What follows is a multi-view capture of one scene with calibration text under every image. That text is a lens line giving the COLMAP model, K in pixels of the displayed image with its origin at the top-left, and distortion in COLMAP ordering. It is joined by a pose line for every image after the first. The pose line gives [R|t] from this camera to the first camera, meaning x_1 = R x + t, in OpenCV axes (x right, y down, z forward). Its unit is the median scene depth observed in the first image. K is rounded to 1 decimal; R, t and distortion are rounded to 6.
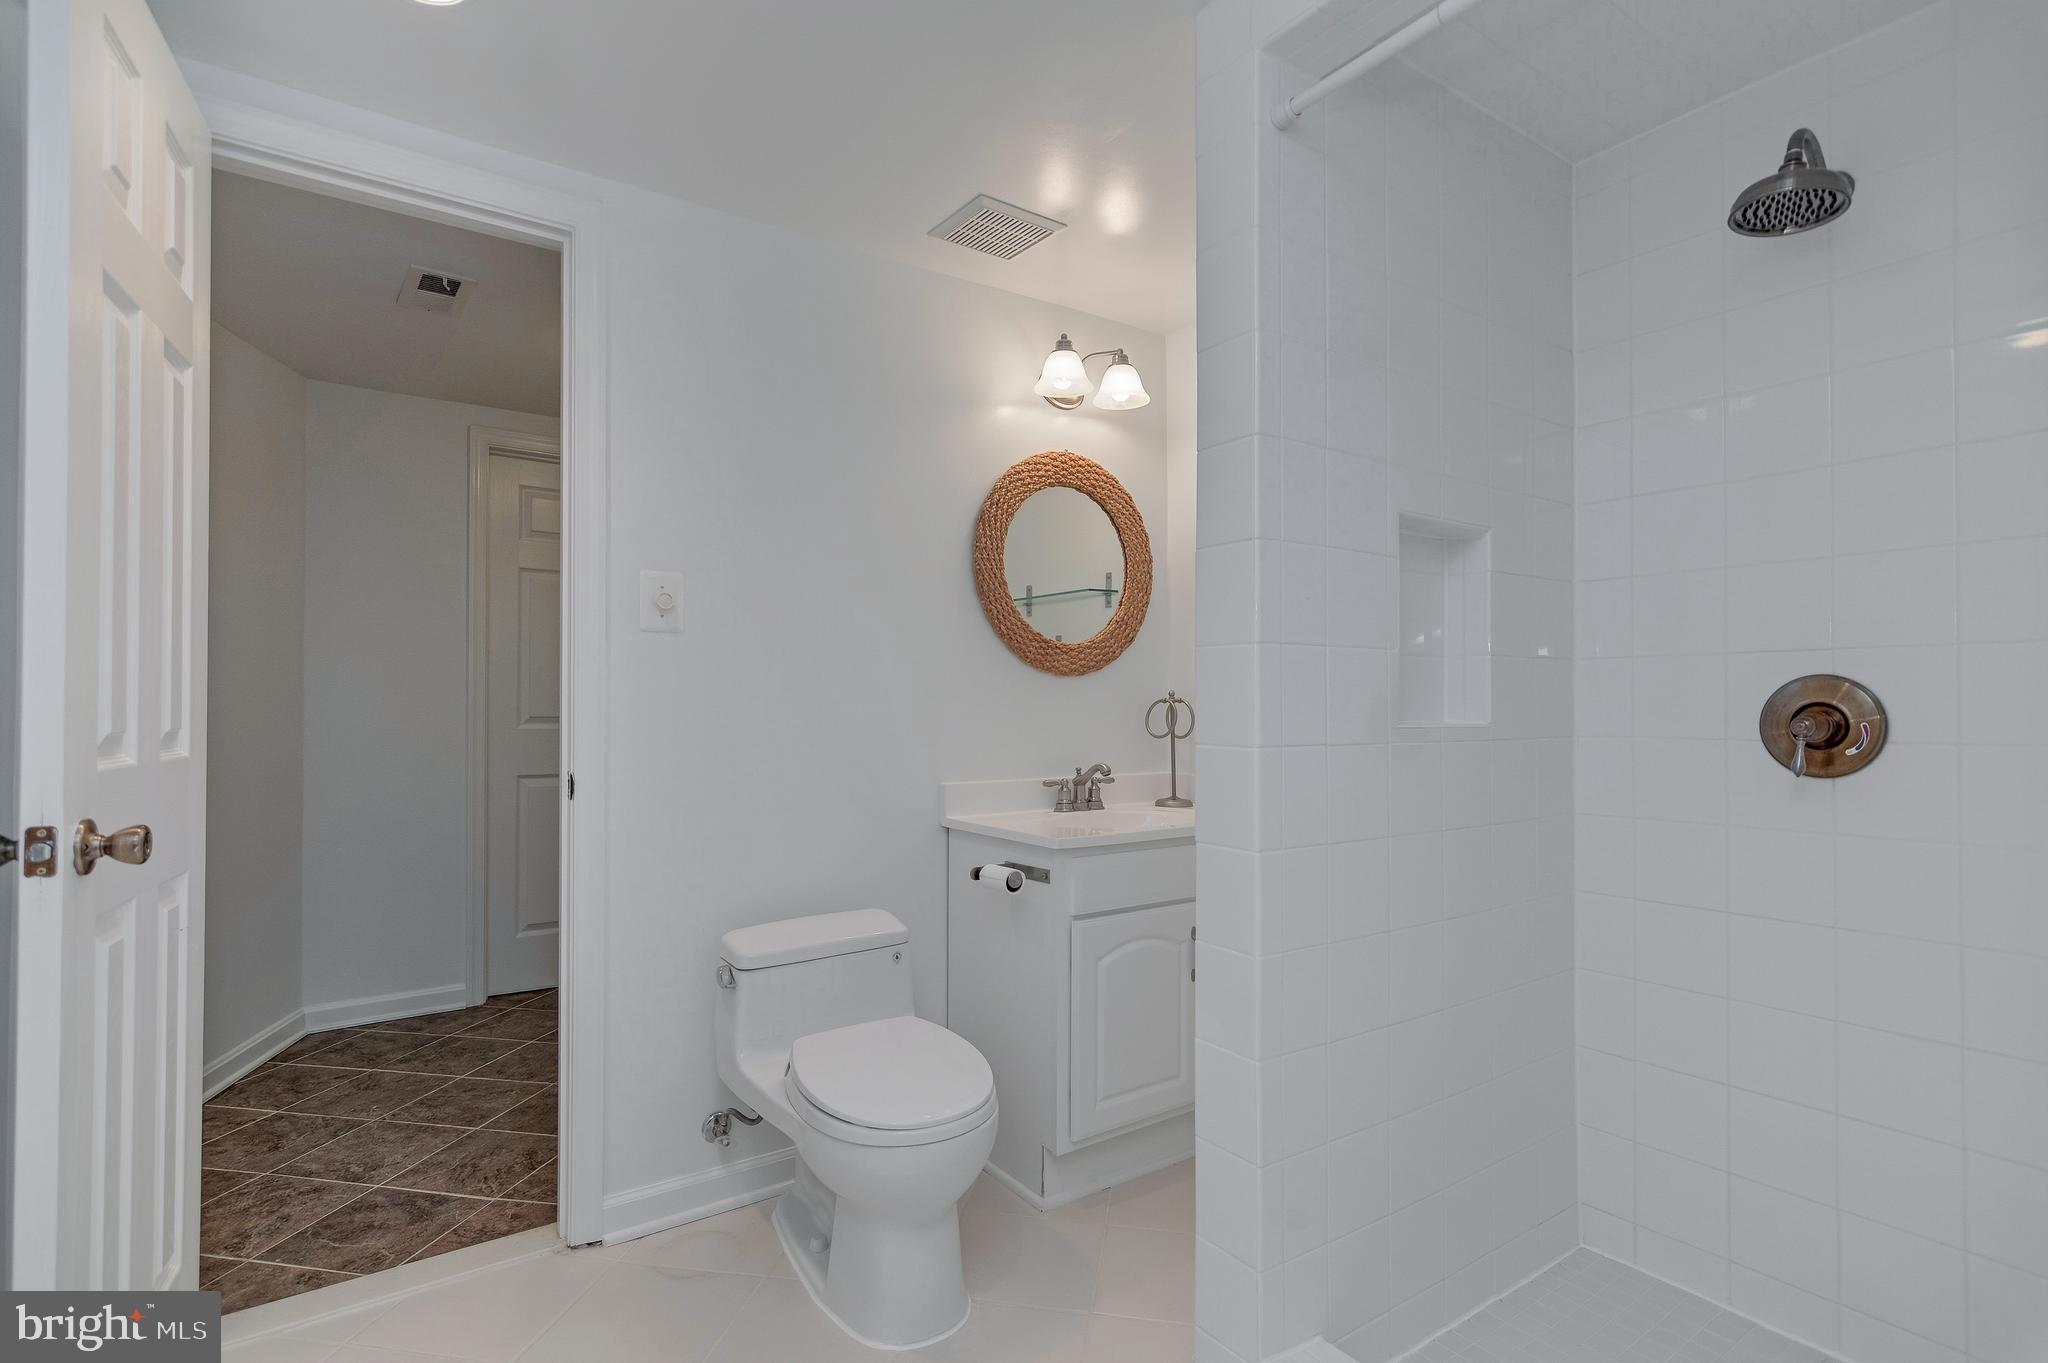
lens RADIAL K [[988.2, 0, 1026.9], [0, 988.2, 700.6], [0, 0, 1]] dist [-0.001055, -0.000633]
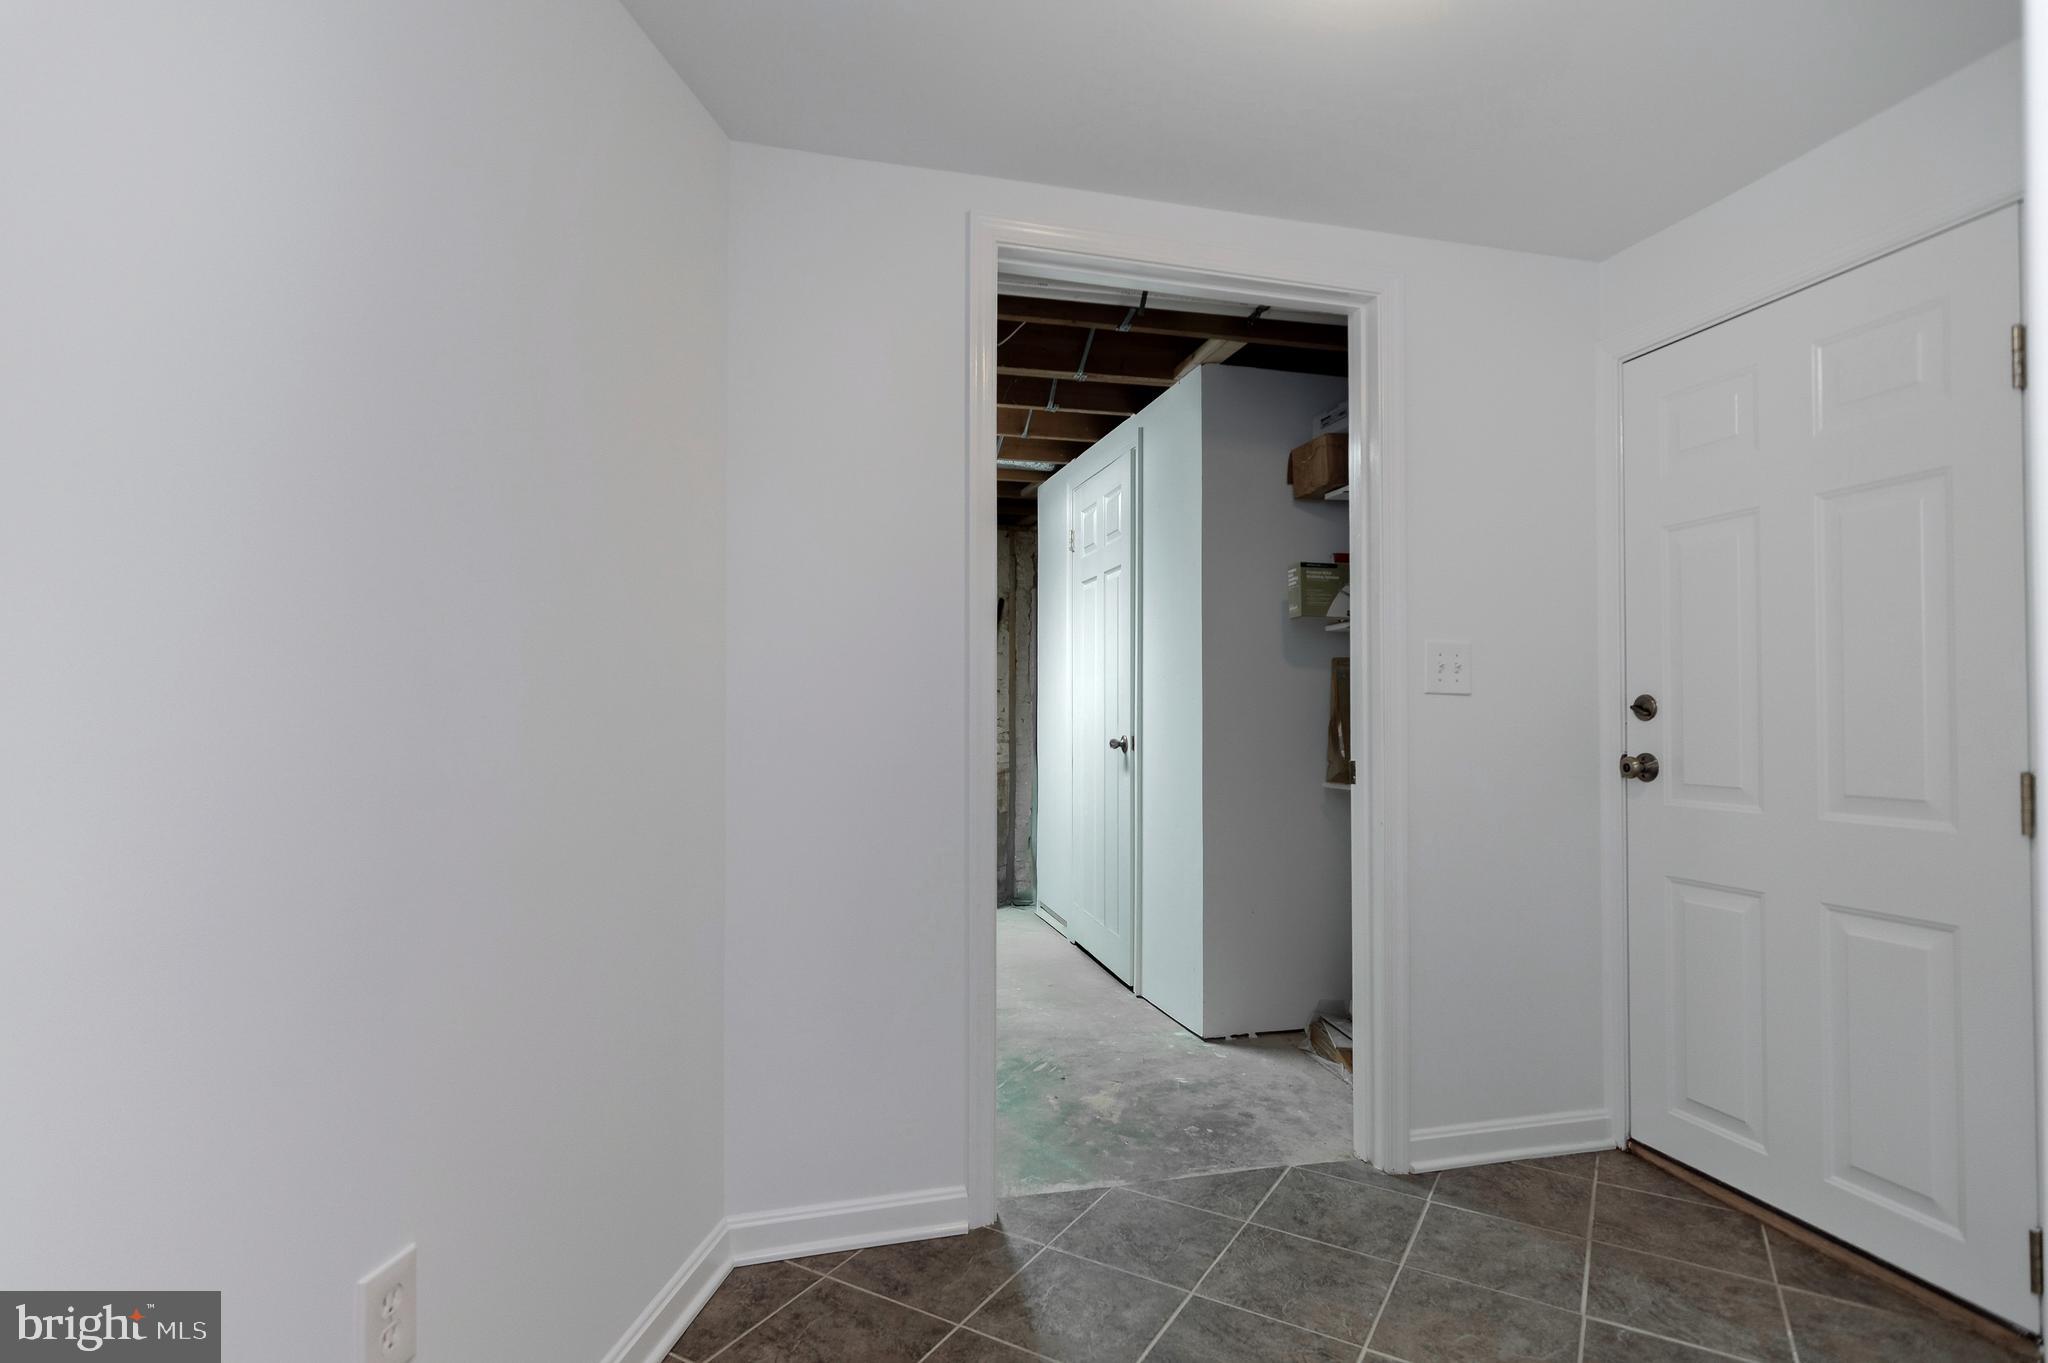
lens RADIAL K [[988.2, 0, 1024.3], [0, 988.2, 686.4], [0, 0, 1]] dist [-0.001055, -0.000633]
pose [[0.938695, -0.013515, -0.344484, -0.465561], [0.007765, 0.999807, -0.018065, 0.011874], [0.344661, 0.014283, 0.938618, 0.652328]]
